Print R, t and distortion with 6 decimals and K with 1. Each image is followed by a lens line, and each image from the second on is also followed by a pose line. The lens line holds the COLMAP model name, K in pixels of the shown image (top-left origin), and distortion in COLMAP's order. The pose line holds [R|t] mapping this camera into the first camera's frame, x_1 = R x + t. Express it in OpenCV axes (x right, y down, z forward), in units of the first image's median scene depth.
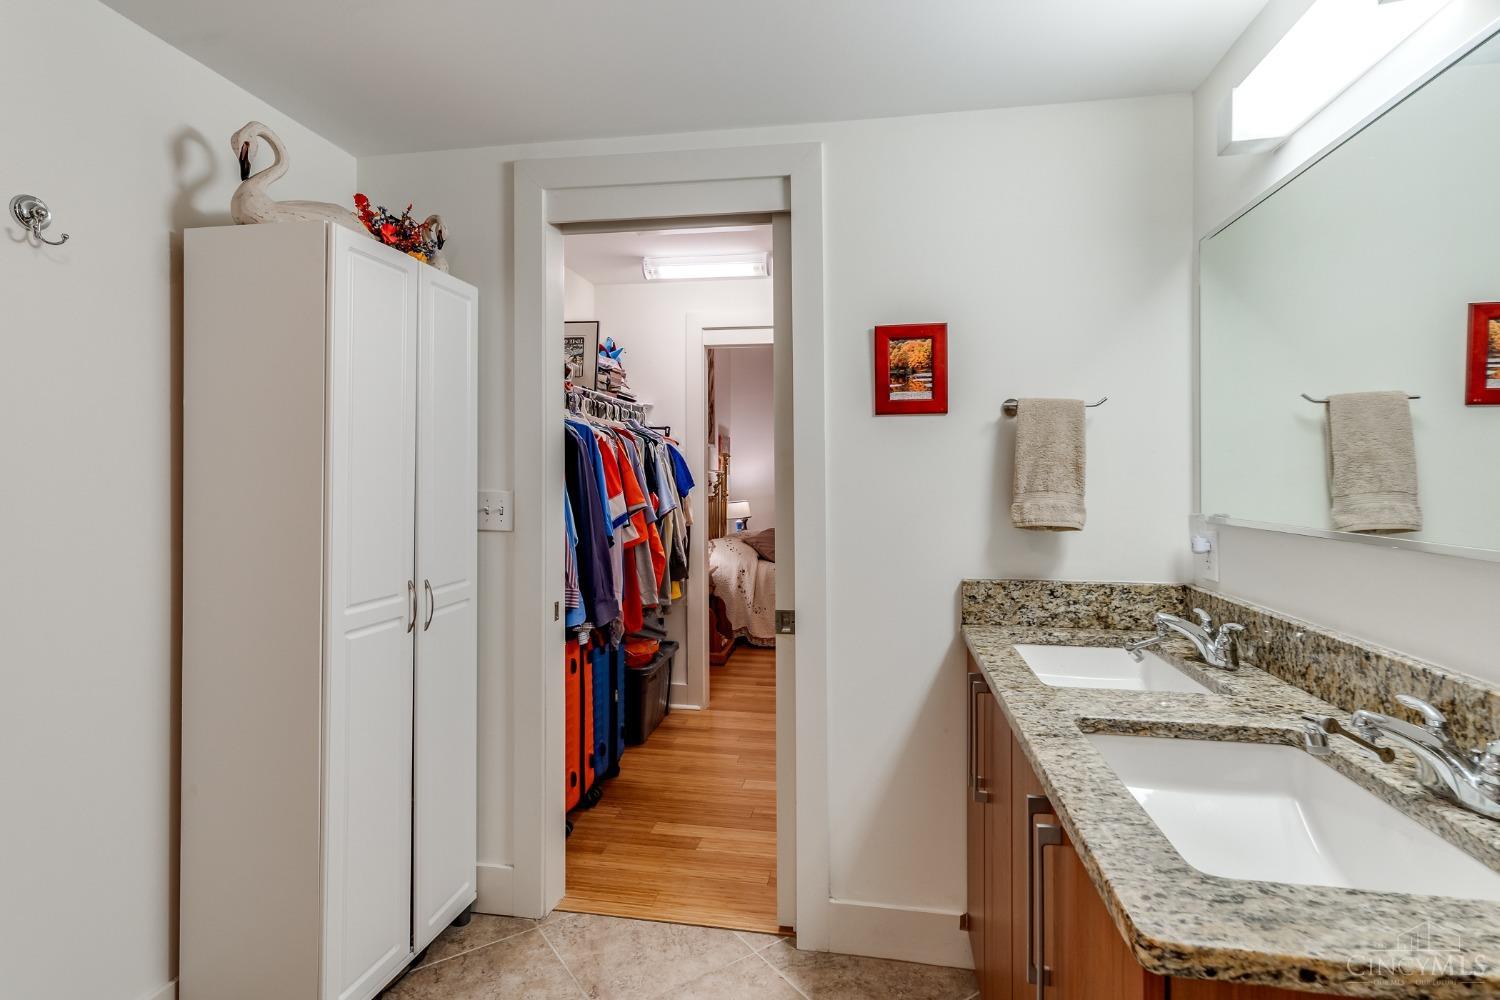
lens RADIAL K [[758.2, 0, 750.6], [0, 758.2, 471.5], [0, 0, 1]] dist [0.001761, 0.006190]
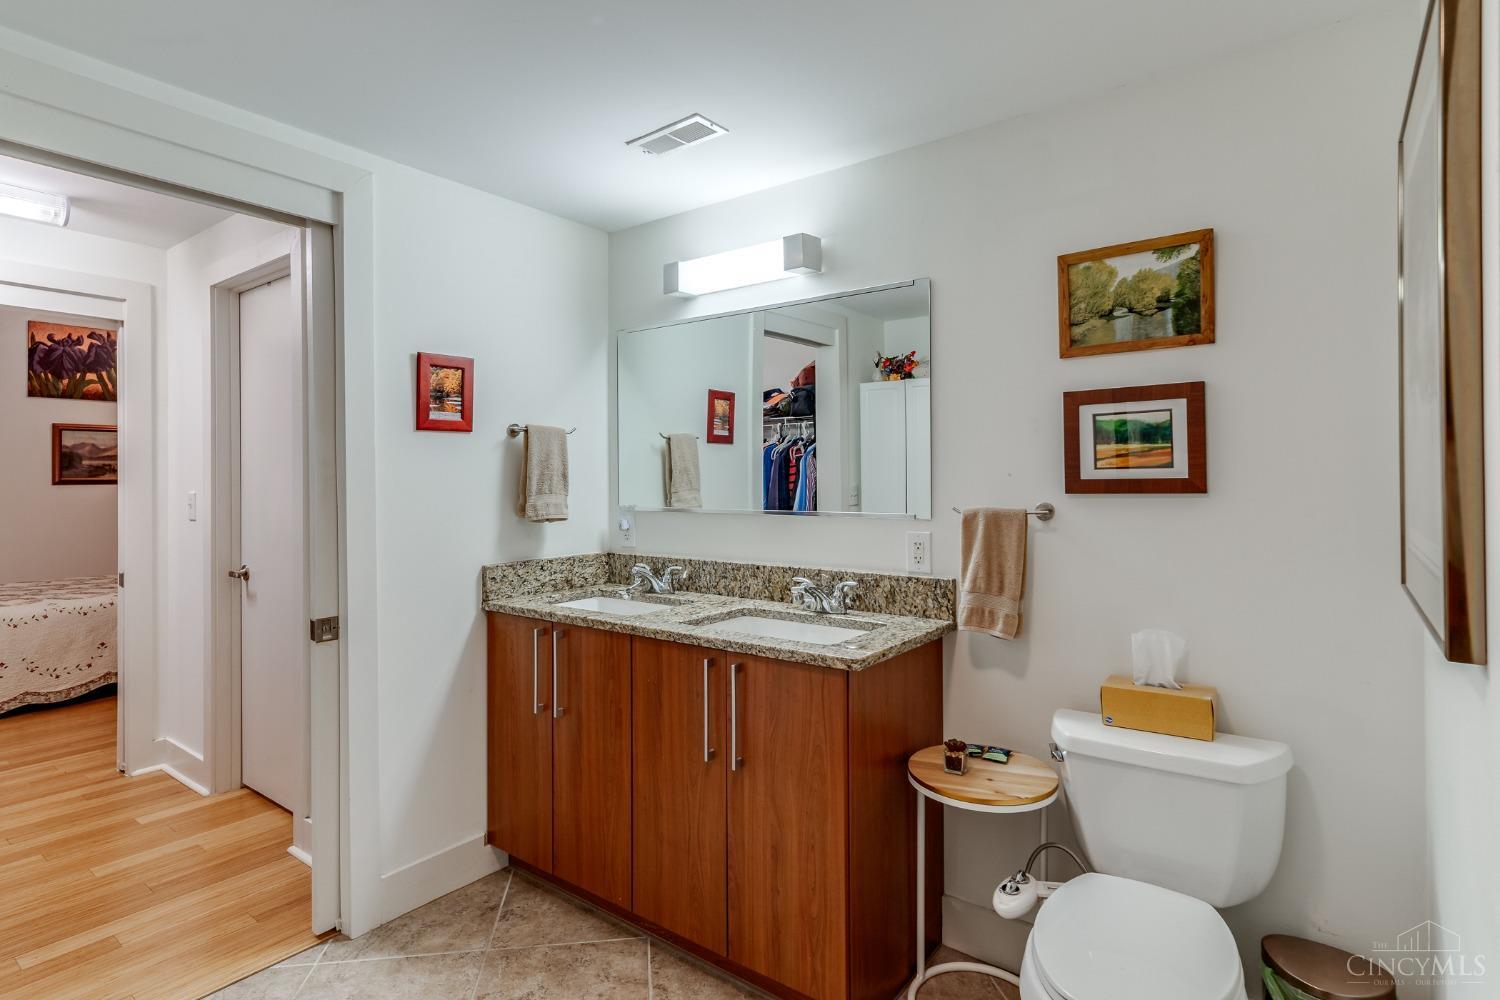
lens RADIAL K [[758.2, 0, 745.5], [0, 758.2, 469.7], [0, 0, 1]] dist [0.001761, 0.006190]
pose [[0.465046, 0.004062, 0.885277, -0.639881], [0.000275, 0.999989, -0.004733, -0.010426], [-0.885287, 0.002445, 0.465039, 0.037203]]
